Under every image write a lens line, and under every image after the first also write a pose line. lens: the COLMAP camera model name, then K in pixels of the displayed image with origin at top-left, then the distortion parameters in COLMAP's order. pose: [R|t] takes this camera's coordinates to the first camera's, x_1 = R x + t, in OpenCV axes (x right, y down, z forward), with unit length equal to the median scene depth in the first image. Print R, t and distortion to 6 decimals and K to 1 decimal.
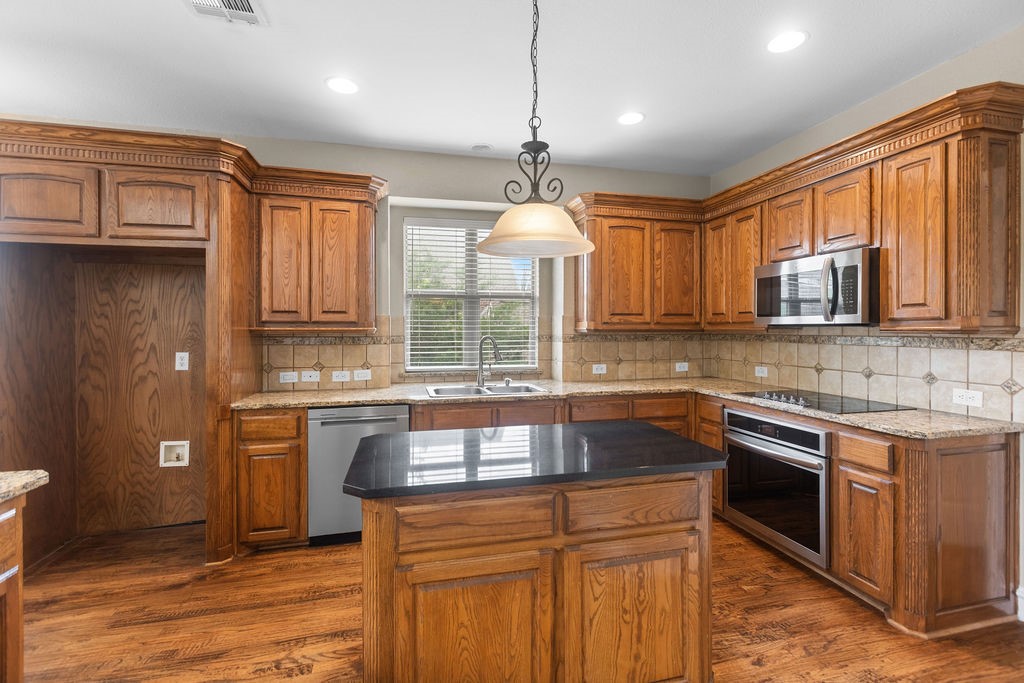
lens RADIAL K [[460.0, 0, 511.6], [0, 460.0, 332.0], [0, 0, 1]] dist [-0.001453, -0.000901]
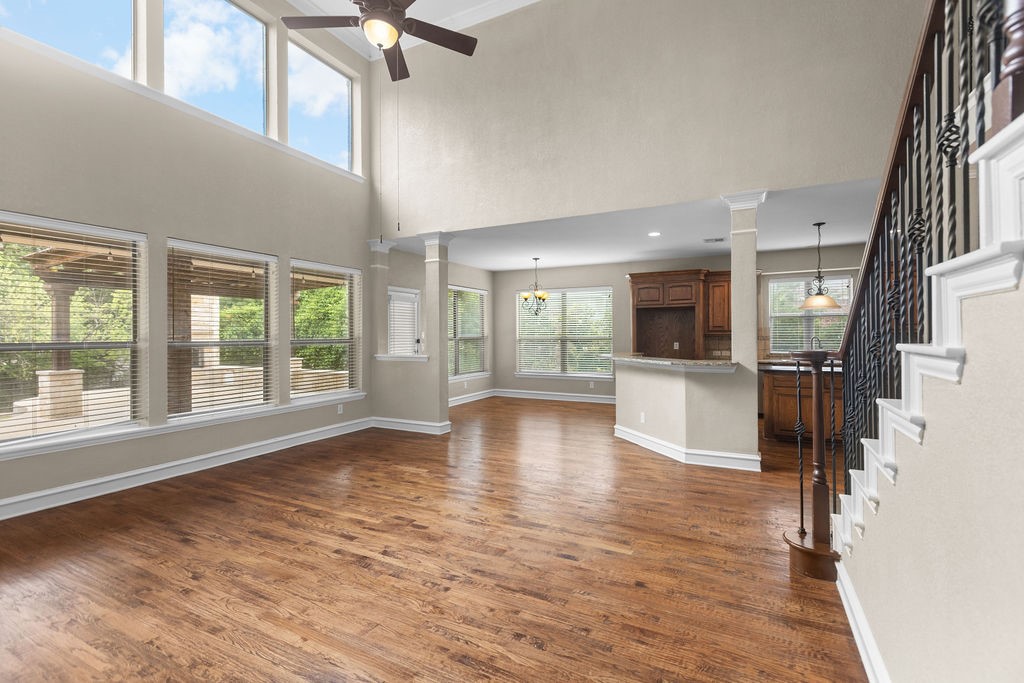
lens RADIAL K [[460.0, 0, 506.3], [0, 460.0, 335.8], [0, 0, 1]] dist [-0.001453, -0.000901]
pose [[0.748899, -0.000414, -0.662684, 0.316080], [-0.000758, 0.999999, -0.001482, 0.010822], [0.662684, 0.001612, 0.748898, -1.685849]]
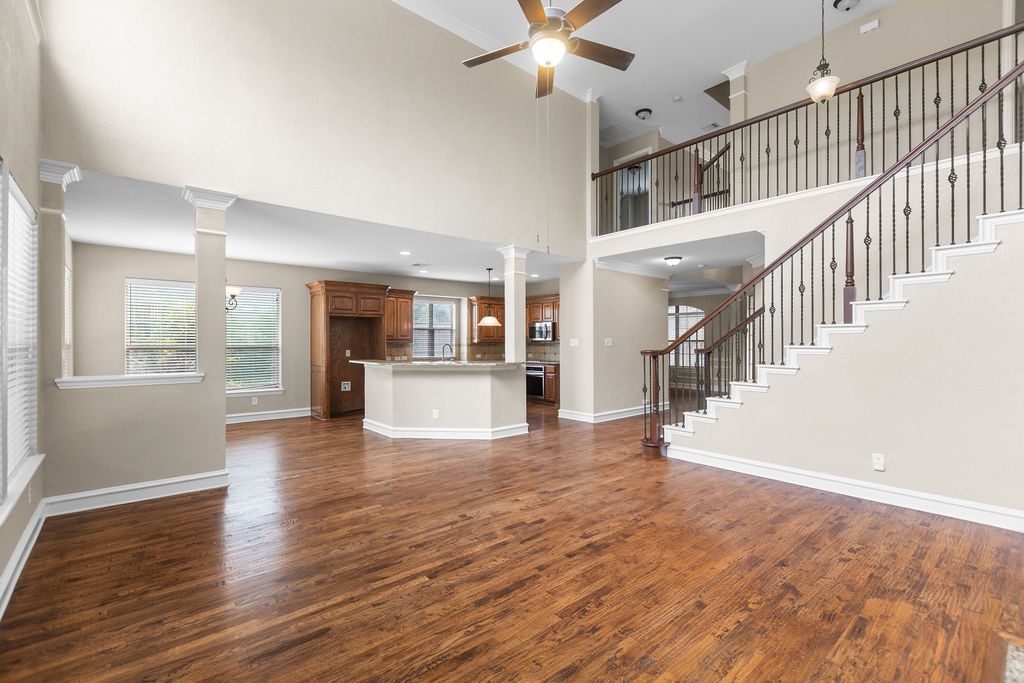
lens RADIAL K [[460.0, 0, 511.8], [0, 460.0, 342.7], [0, 0, 1]] dist [-0.001453, -0.000901]
pose [[0.897100, 0.000138, 0.441828, -1.093832], [0.001466, 0.999994, -0.003288, 0.011318], [-0.441826, 0.003597, 0.897094, -2.014230]]
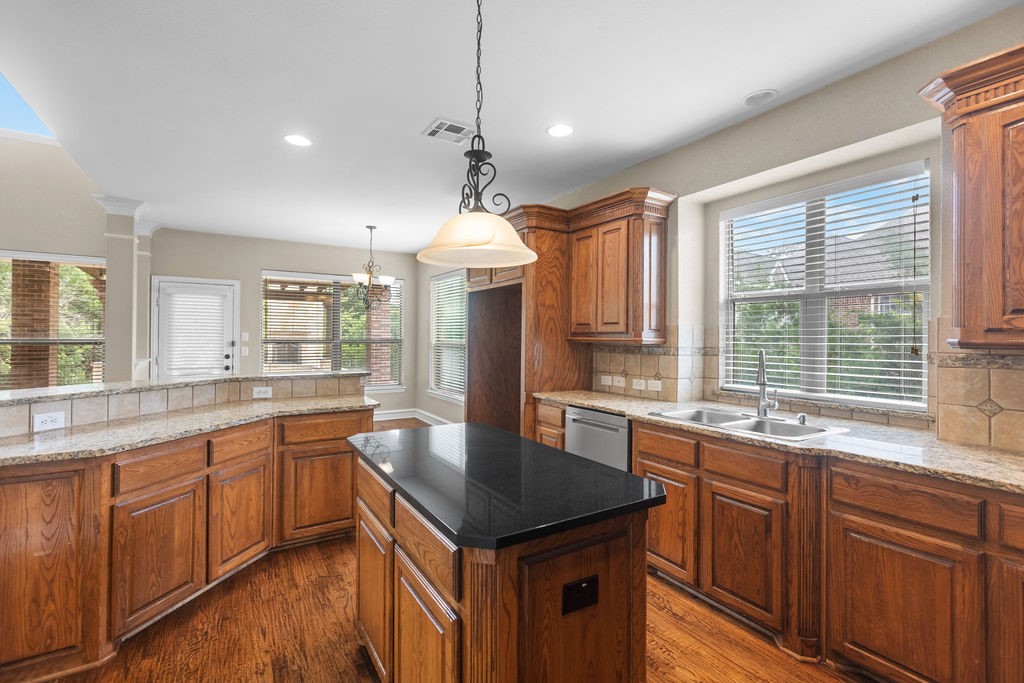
lens RADIAL K [[460.0, 0, 507.0], [0, 460.0, 334.2], [0, 0, 1]] dist [-0.001453, -0.000901]
pose [[0.301894, -0.003965, -0.953333, 0.595253], [-0.014346, 0.999859, -0.008702, -0.004770], [0.953234, 0.016304, 0.301794, 0.444979]]
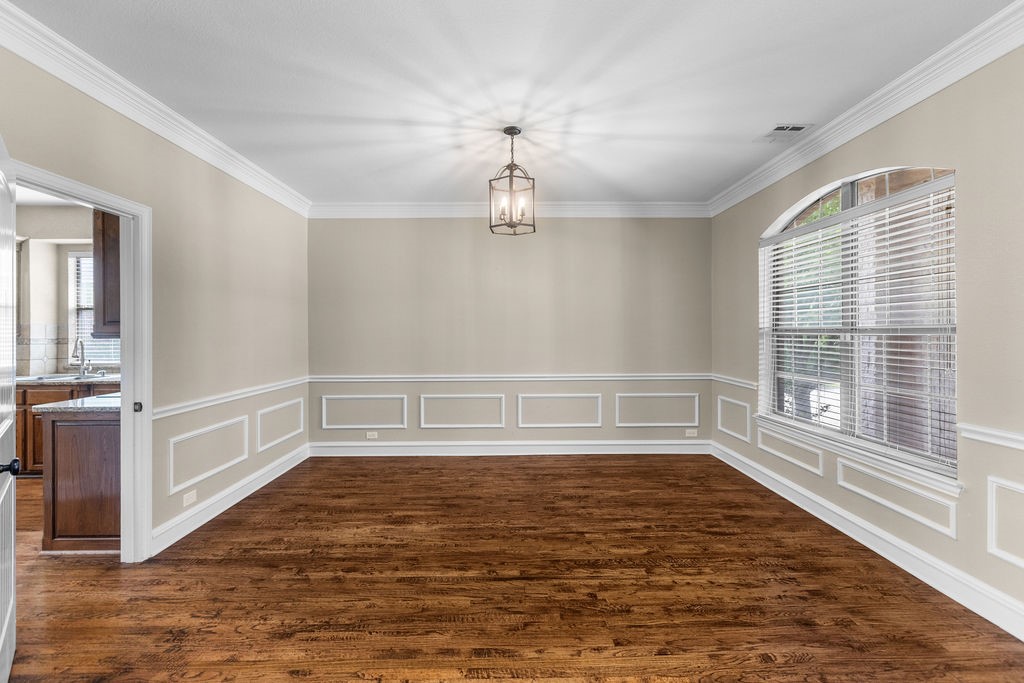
lens RADIAL K [[460.0, 0, 534.2], [0, 460.0, 336.8], [0, 0, 1]] dist [-0.001453, -0.000901]
pose [[0.974673, 0.001904, -0.223627, 1.764484], [-0.001625, 0.999998, 0.001432, -0.002060], [0.223629, -0.001032, 0.974674, -0.019034]]
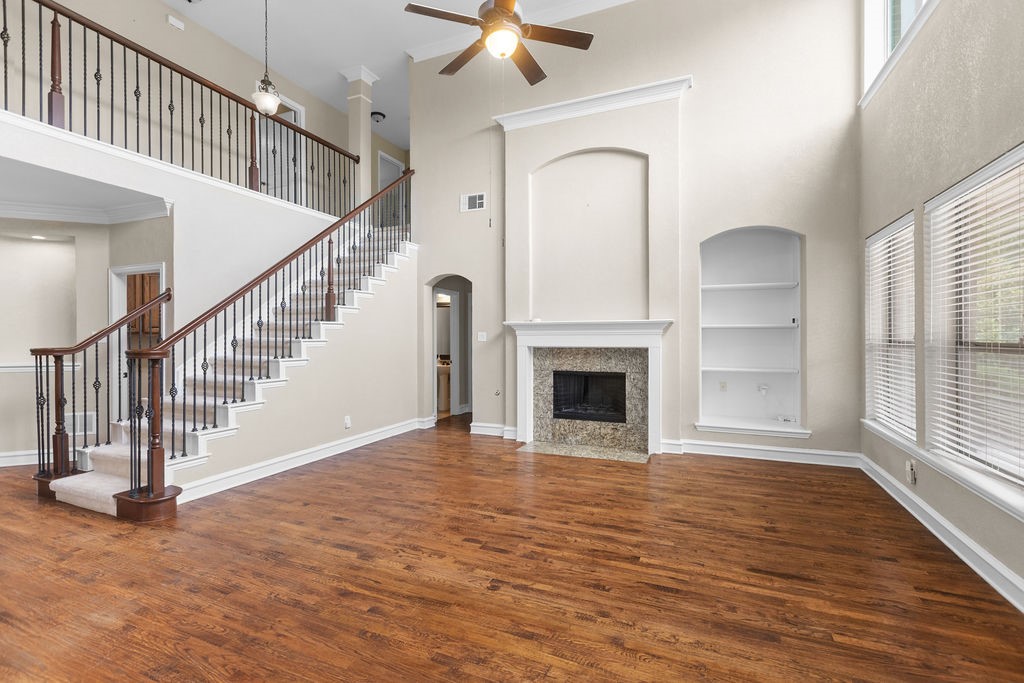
lens RADIAL K [[460.0, 0, 514.2], [0, 460.0, 338.0], [0, 0, 1]] dist [-0.001453, -0.000901]
pose [[-0.800712, 0.000257, 0.599049, -1.199551], [0.007340, 0.999929, 0.009382, 0.002868], [-0.599004, 0.011909, -0.800657, -0.292933]]
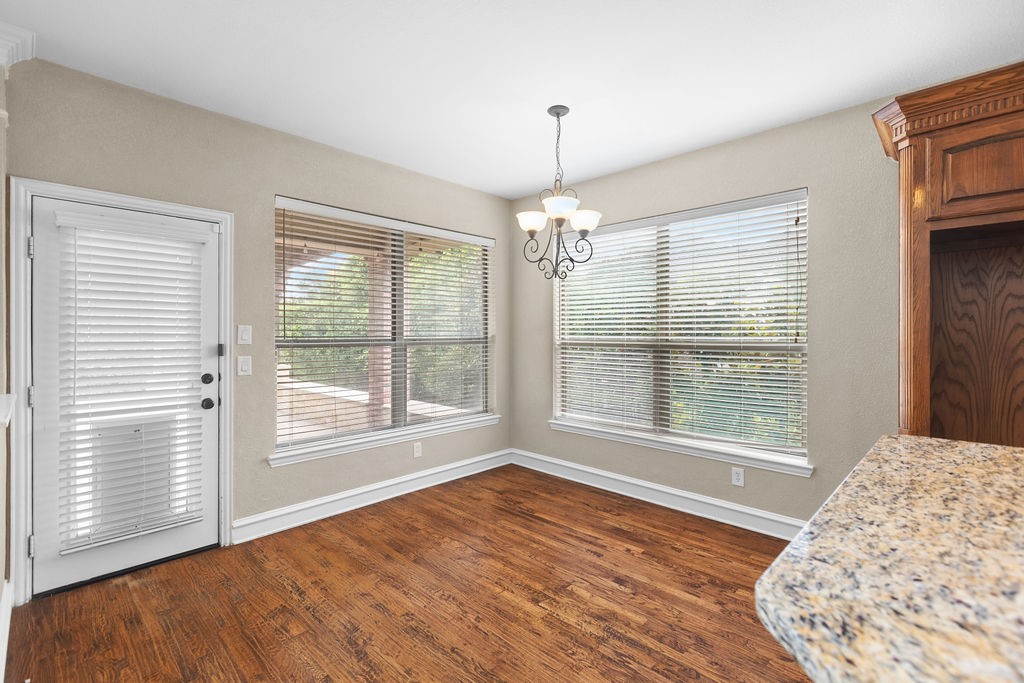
lens RADIAL K [[460.0, 0, 511.6], [0, 460.0, 332.9], [0, 0, 1]] dist [-0.001453, -0.000901]
pose [[0.528246, 0.001532, -0.849090, -0.621039], [-0.007258, 0.999970, -0.002712, 0.000575], [0.849060, 0.007595, 0.528241, -0.092416]]
